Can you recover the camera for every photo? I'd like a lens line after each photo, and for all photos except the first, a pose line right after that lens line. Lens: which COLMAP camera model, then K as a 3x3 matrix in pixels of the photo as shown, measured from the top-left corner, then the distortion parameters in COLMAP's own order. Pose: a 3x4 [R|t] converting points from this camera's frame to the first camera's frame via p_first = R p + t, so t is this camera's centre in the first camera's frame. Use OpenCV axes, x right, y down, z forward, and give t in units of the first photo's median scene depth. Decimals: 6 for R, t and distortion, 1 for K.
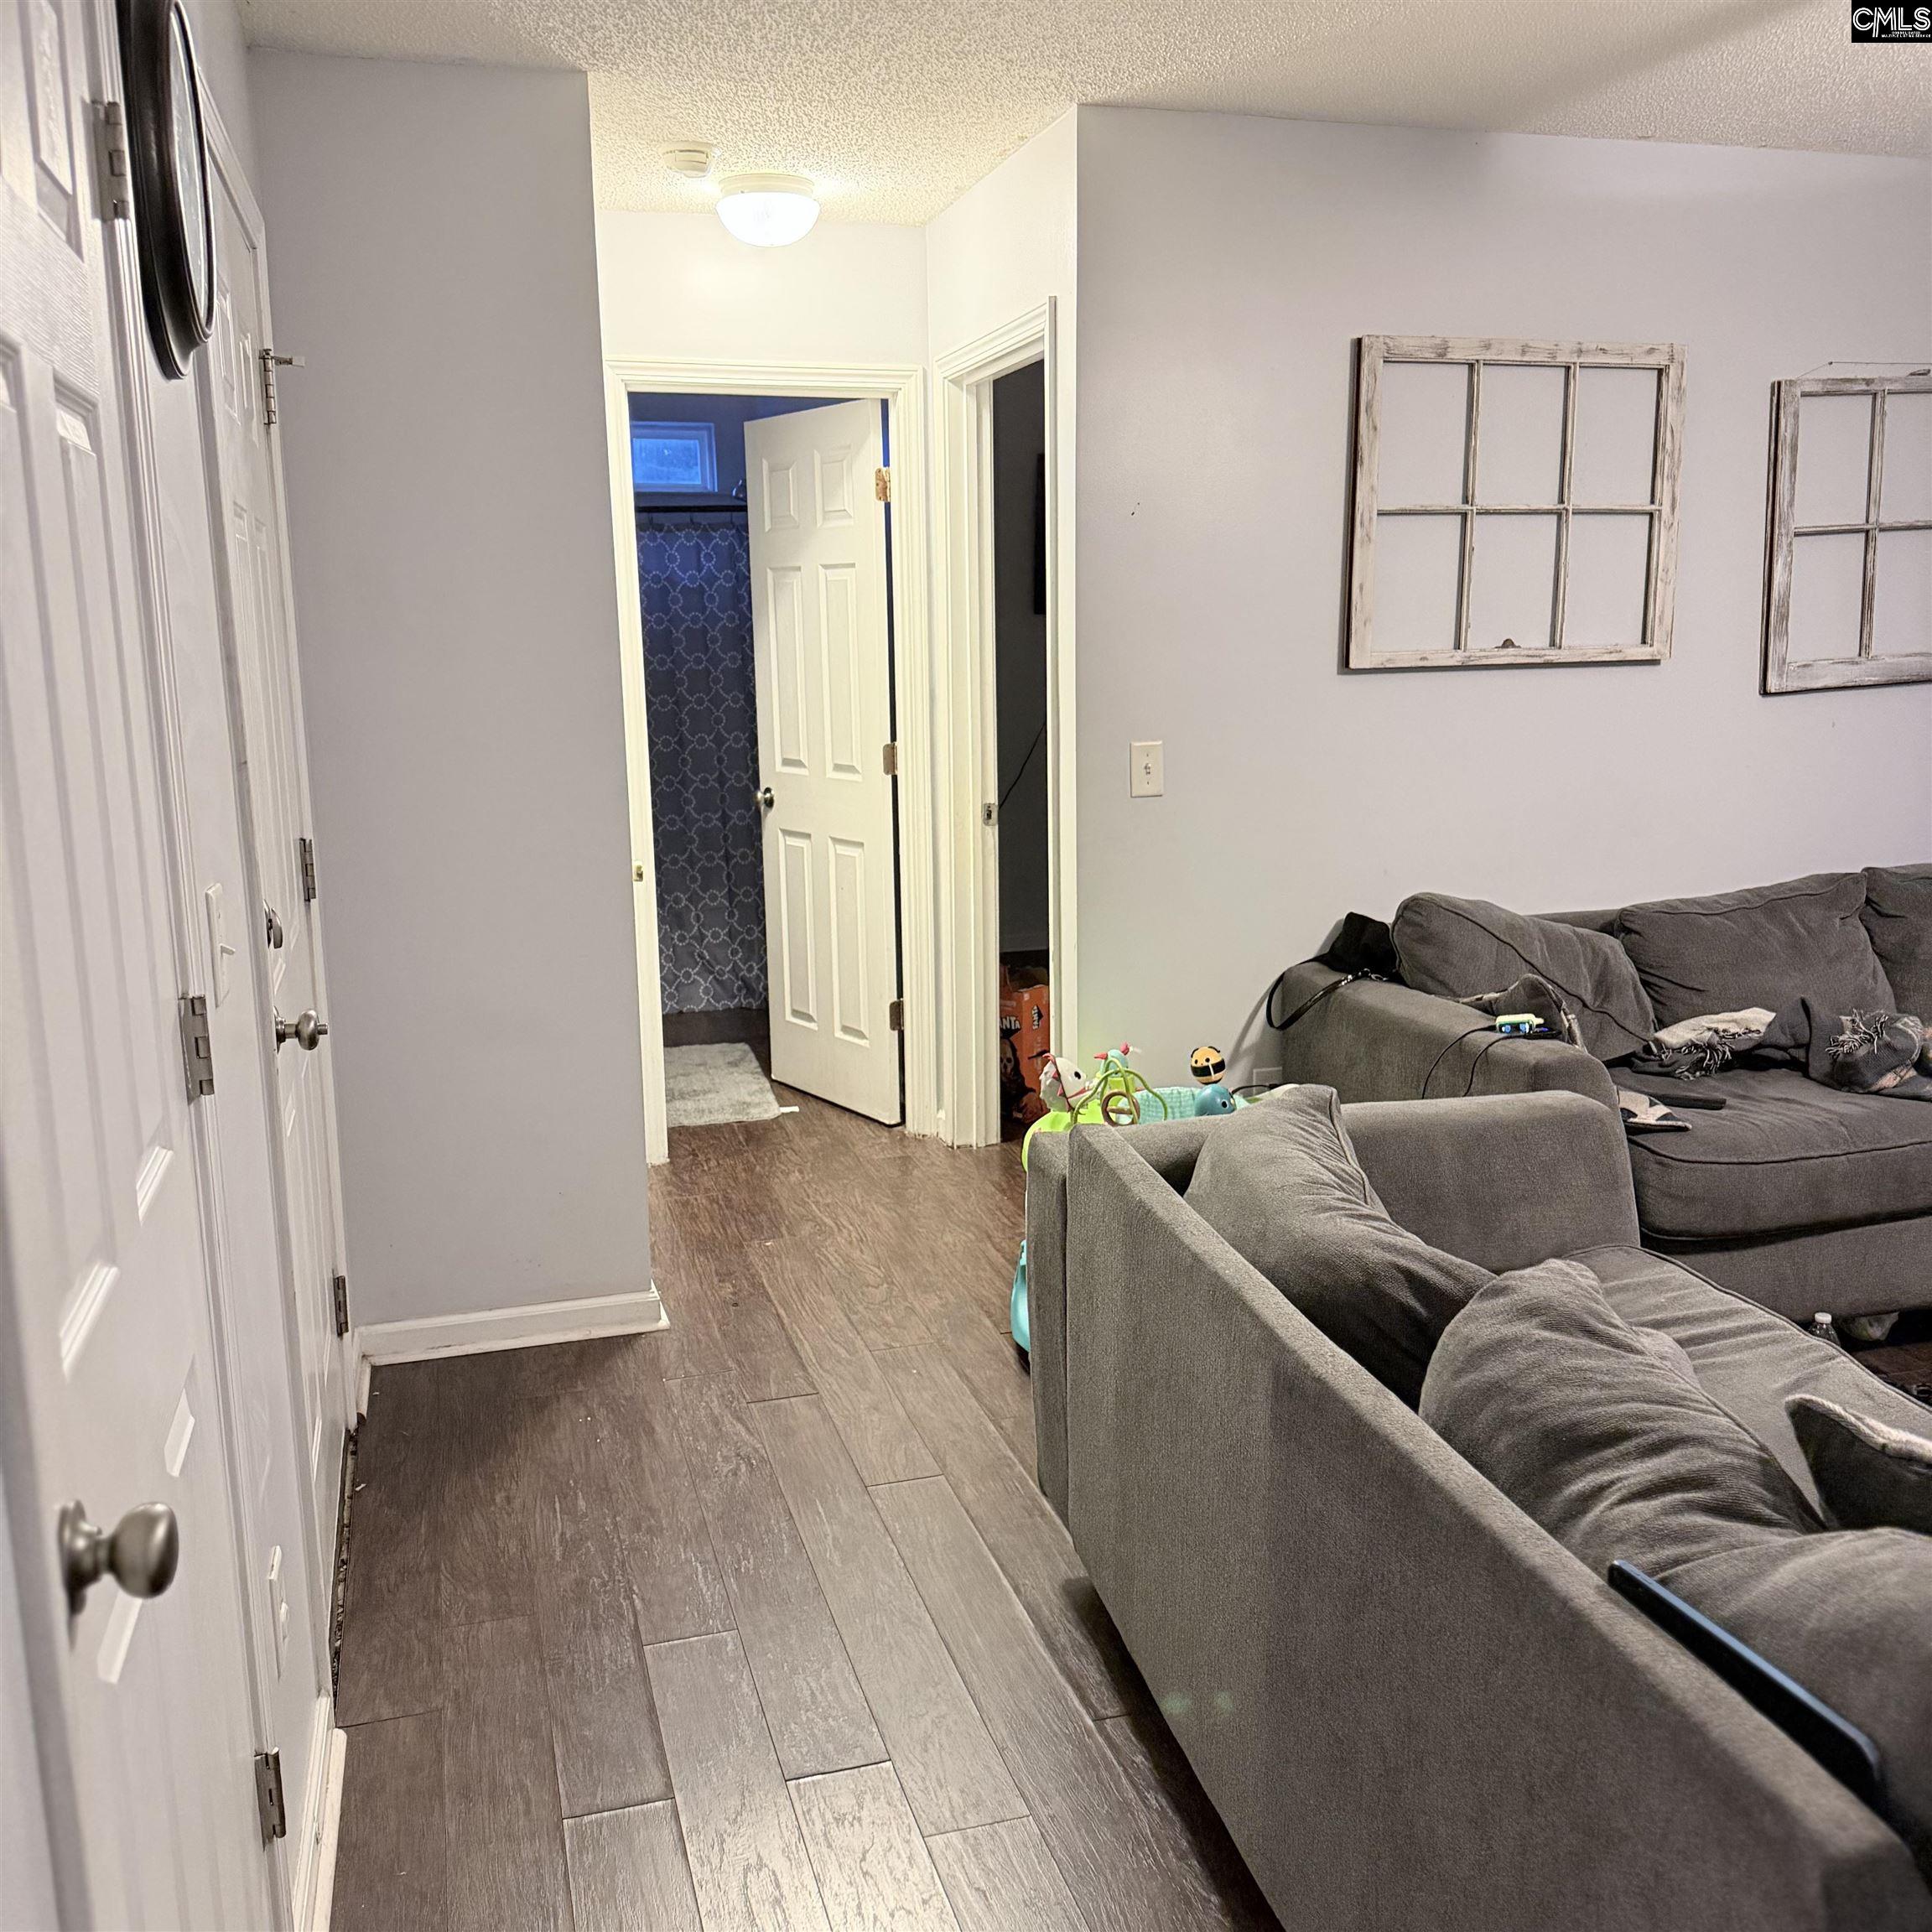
lens RADIAL K [[1799.7, 0, 964.3], [0, 1799.7, 958.9], [0, 0, 1]] dist [0.161512, -0.336477]
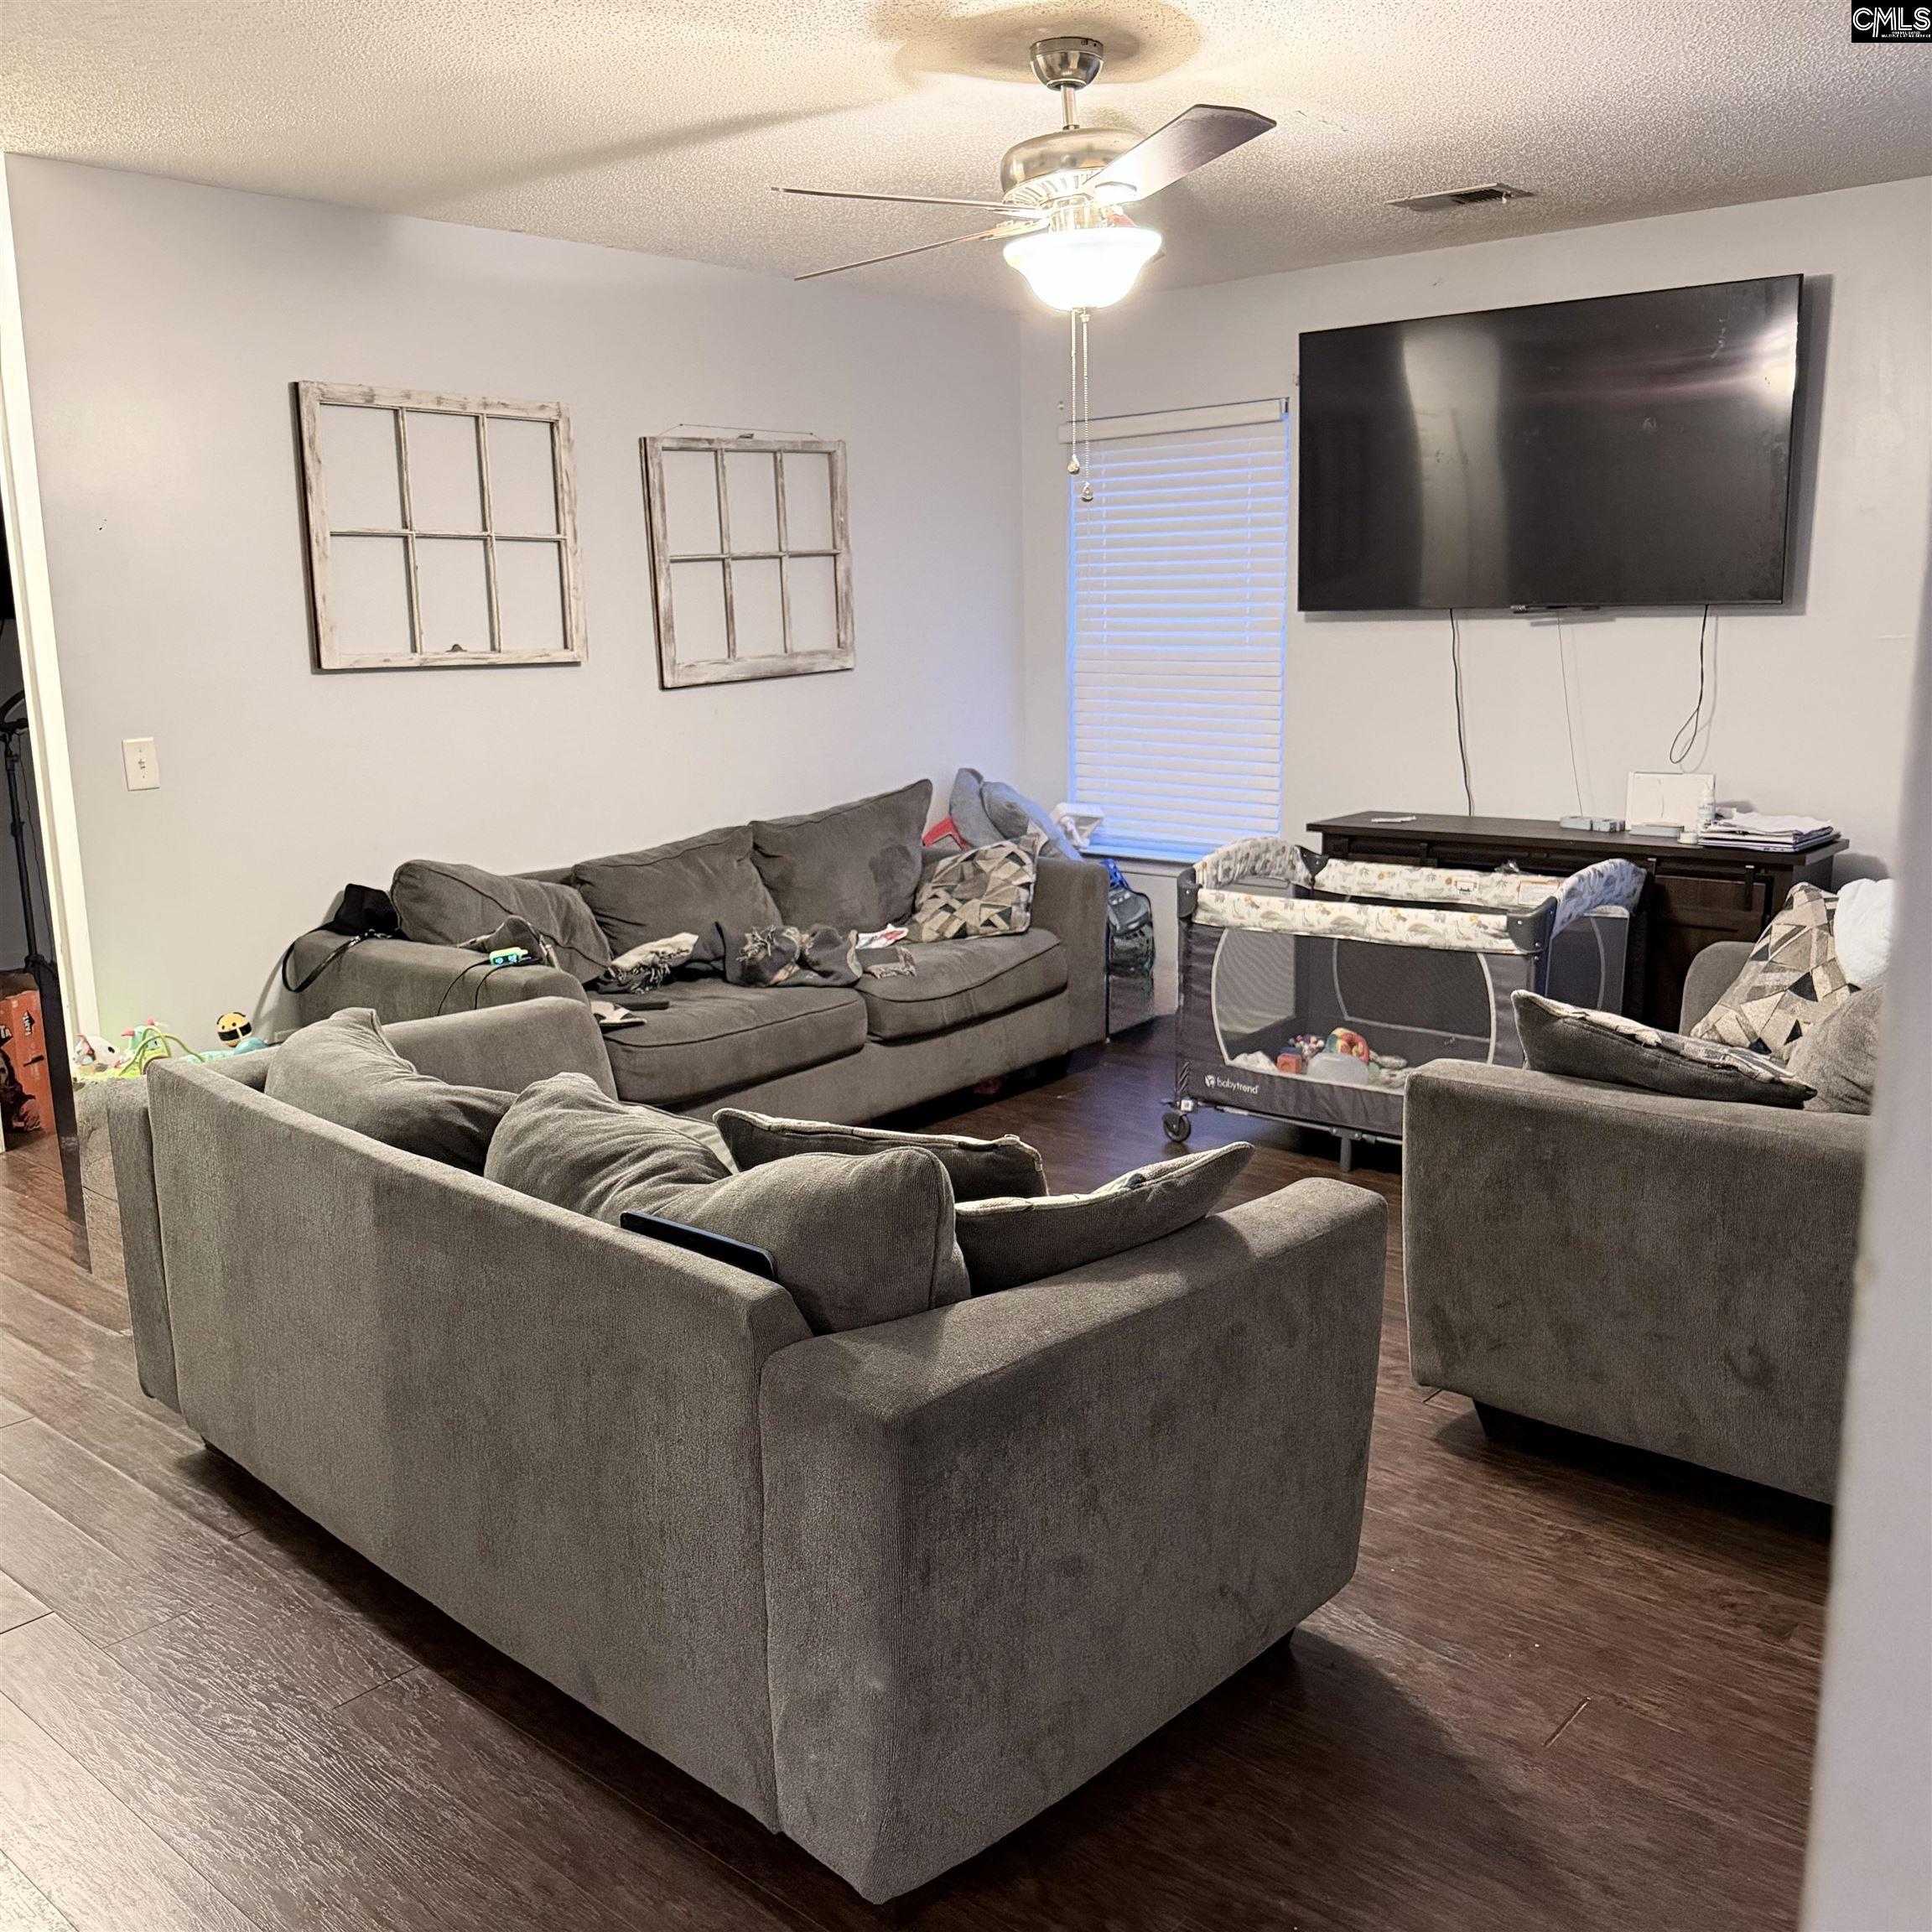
lens RADIAL K [[1799.7, 0, 964.3], [0, 1799.7, 958.9], [0, 0, 1]] dist [0.161512, -0.336477]
pose [[0.843254, -0.102810, 0.527591, -0.074250], [0.104504, 0.994166, 0.026701, 0.032604], [-0.527258, 0.032619, 0.849079, -0.183089]]
